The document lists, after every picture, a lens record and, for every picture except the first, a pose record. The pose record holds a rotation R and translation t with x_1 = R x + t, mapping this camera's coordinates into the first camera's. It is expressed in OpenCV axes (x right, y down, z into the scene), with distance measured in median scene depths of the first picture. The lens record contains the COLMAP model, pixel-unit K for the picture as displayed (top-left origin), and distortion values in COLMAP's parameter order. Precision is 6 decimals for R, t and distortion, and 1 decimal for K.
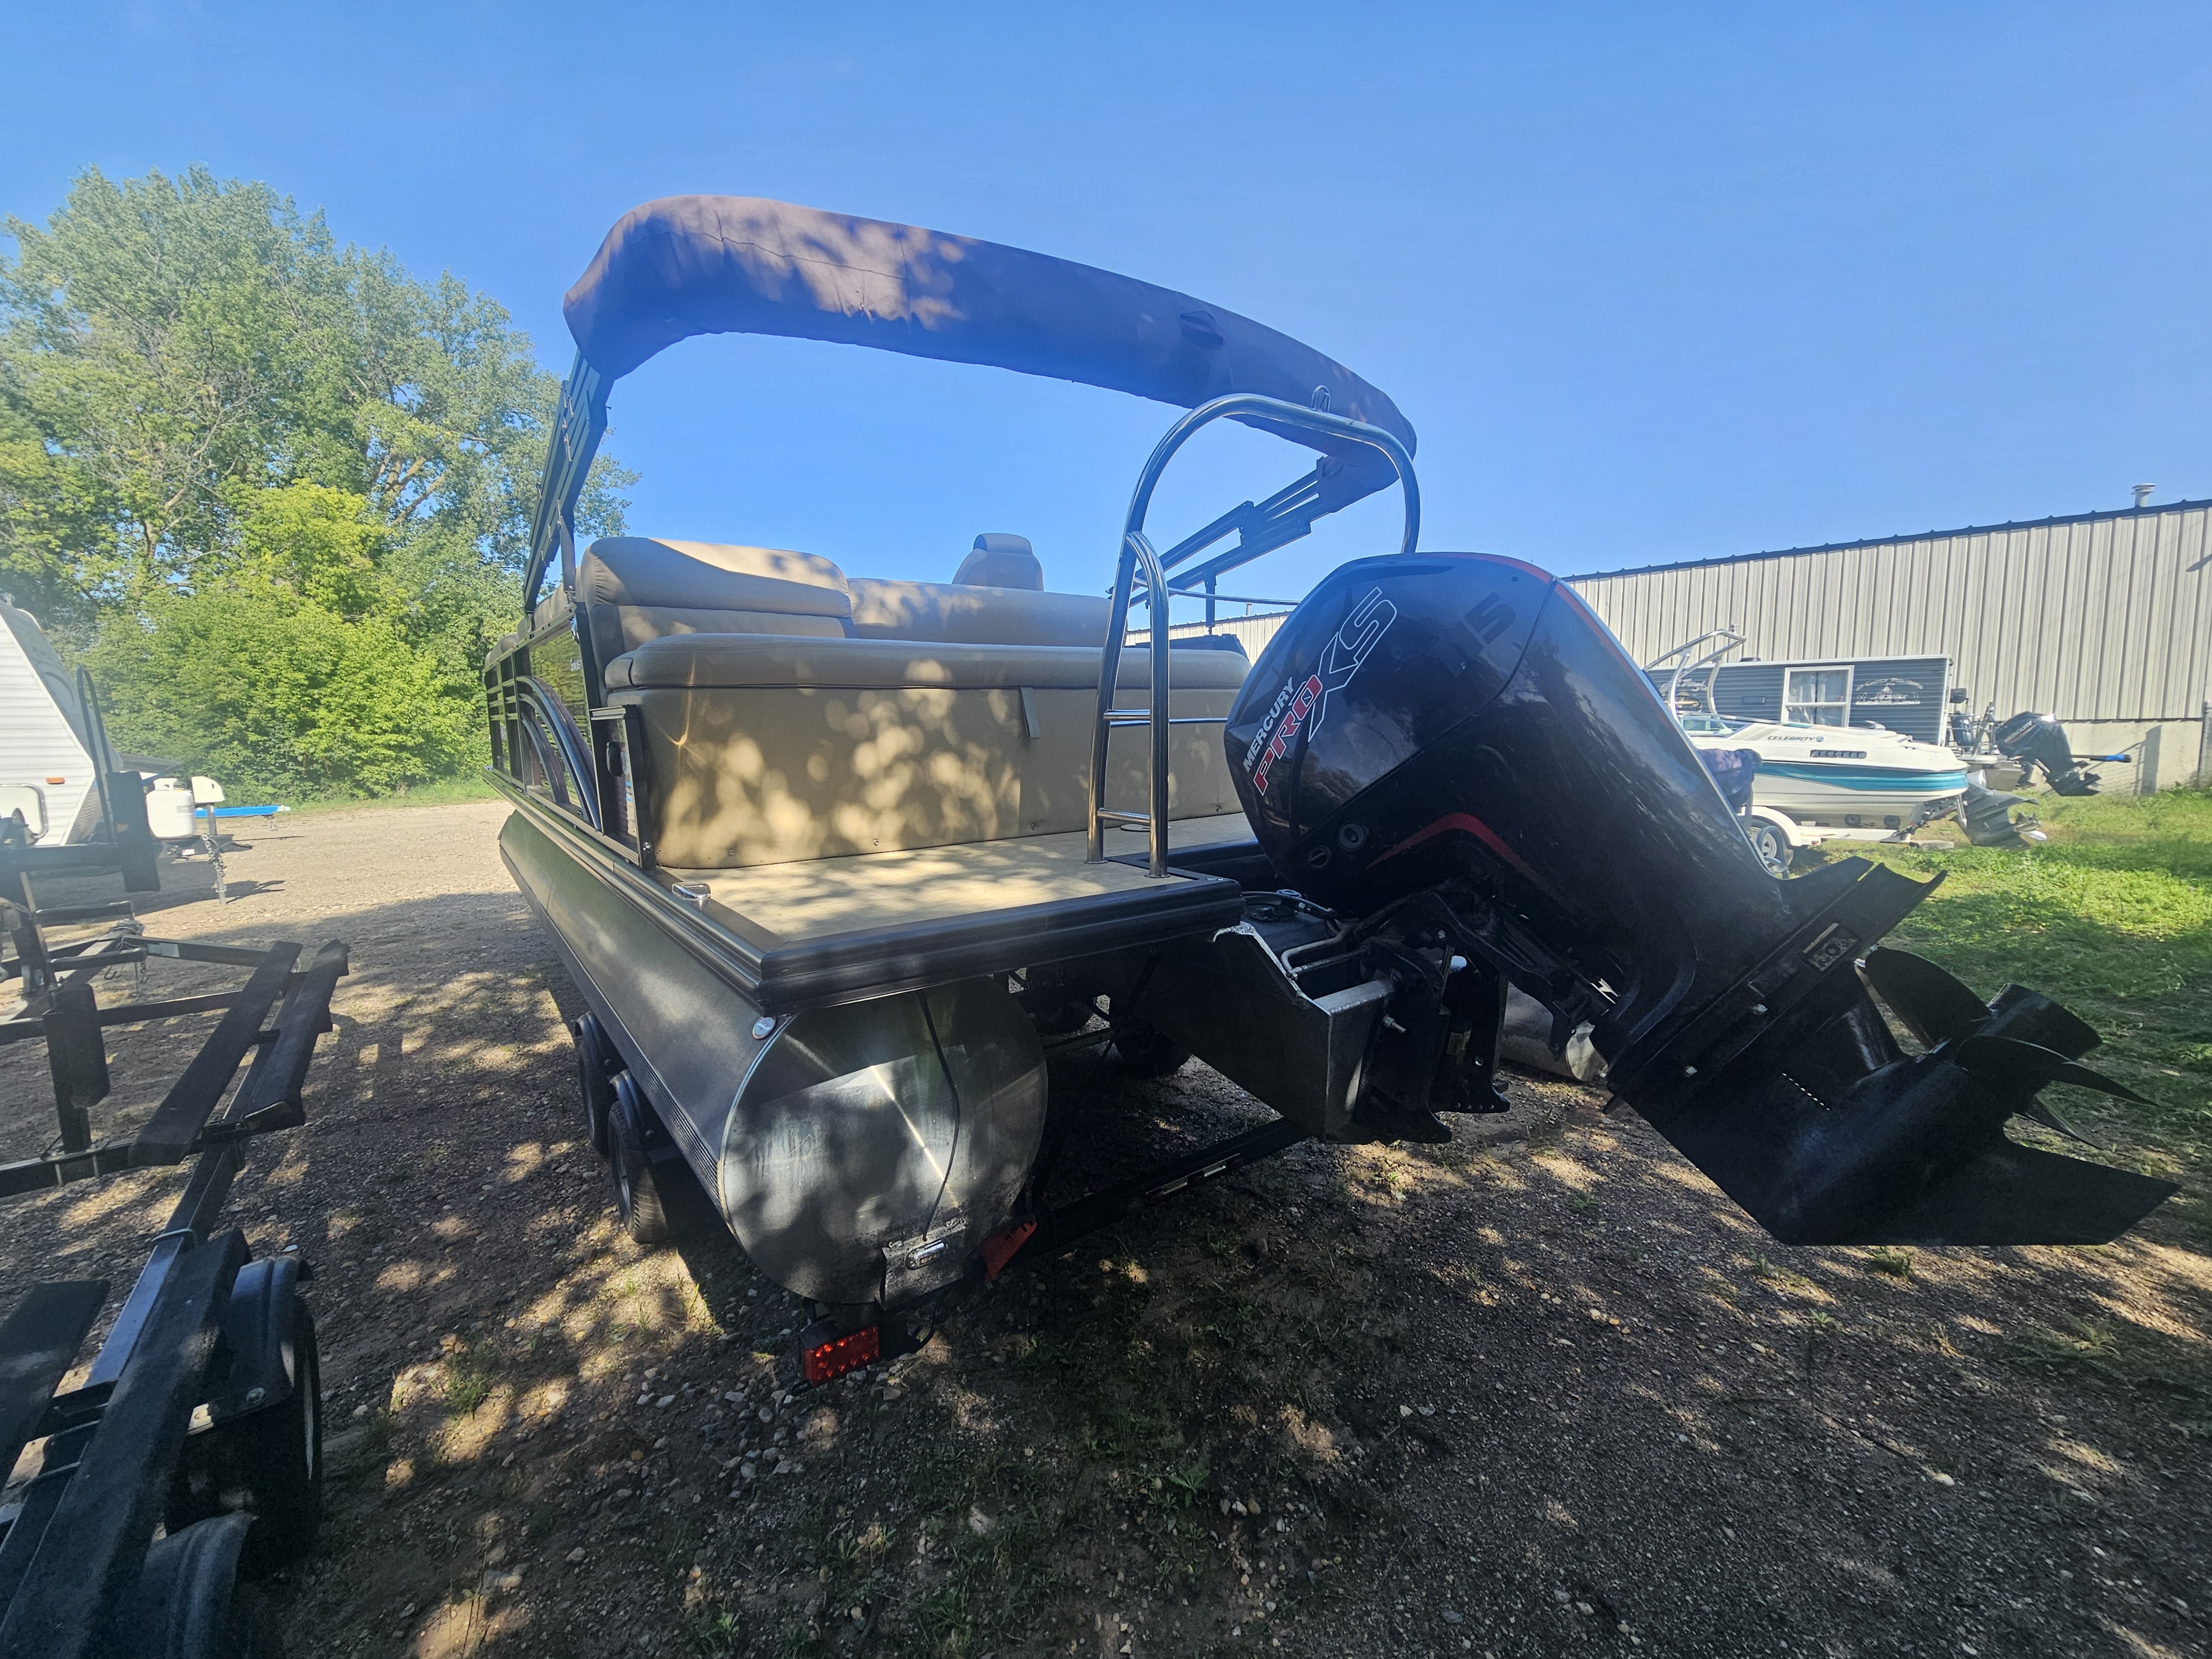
lens RADIAL K [[905.9, 0, 1096.7], [0, 905.9, 839.6], [0, 0, 1]] dist [-0.000092, -0.000145]
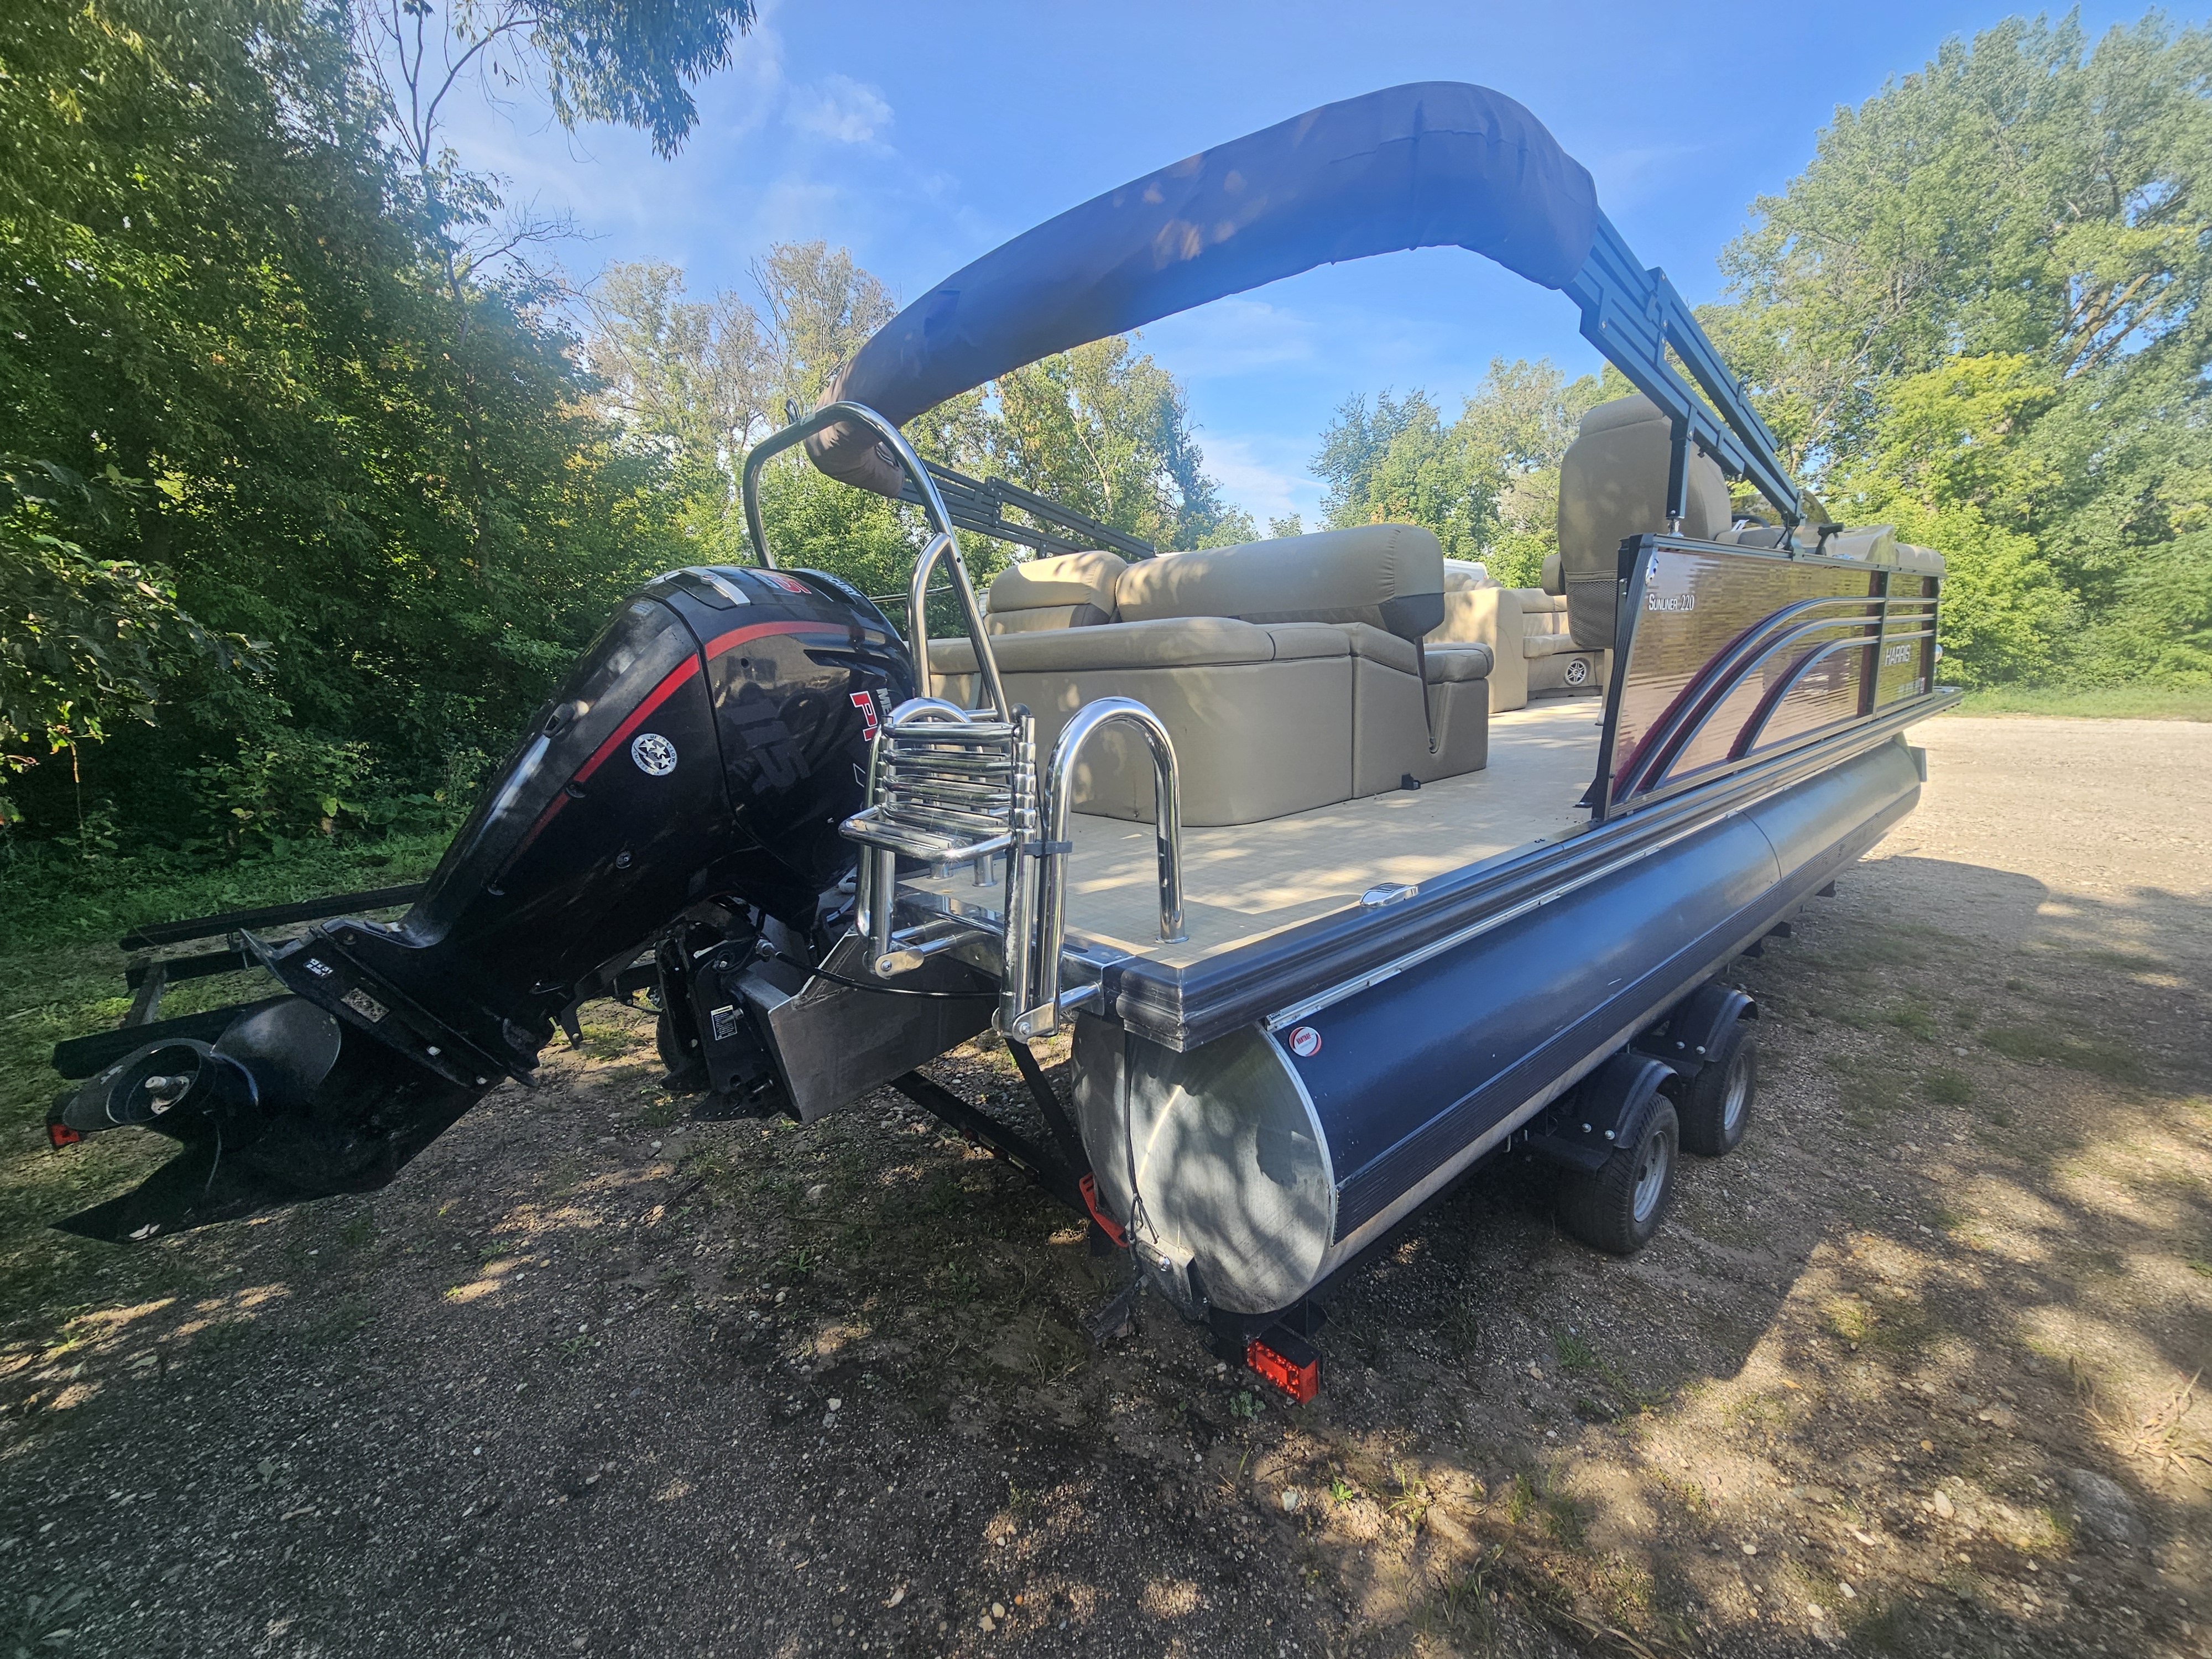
lens RADIAL K [[905.9, 0, 1096.7], [0, 905.9, 839.6], [0, 0, 1]] dist [-0.000092, -0.000145]
pose [[0.075773, 0.212097, -0.974307, 0.923268], [-0.098532, 0.973926, 0.204351, -0.174187], [0.992245, 0.080516, 0.094696, 0.862080]]
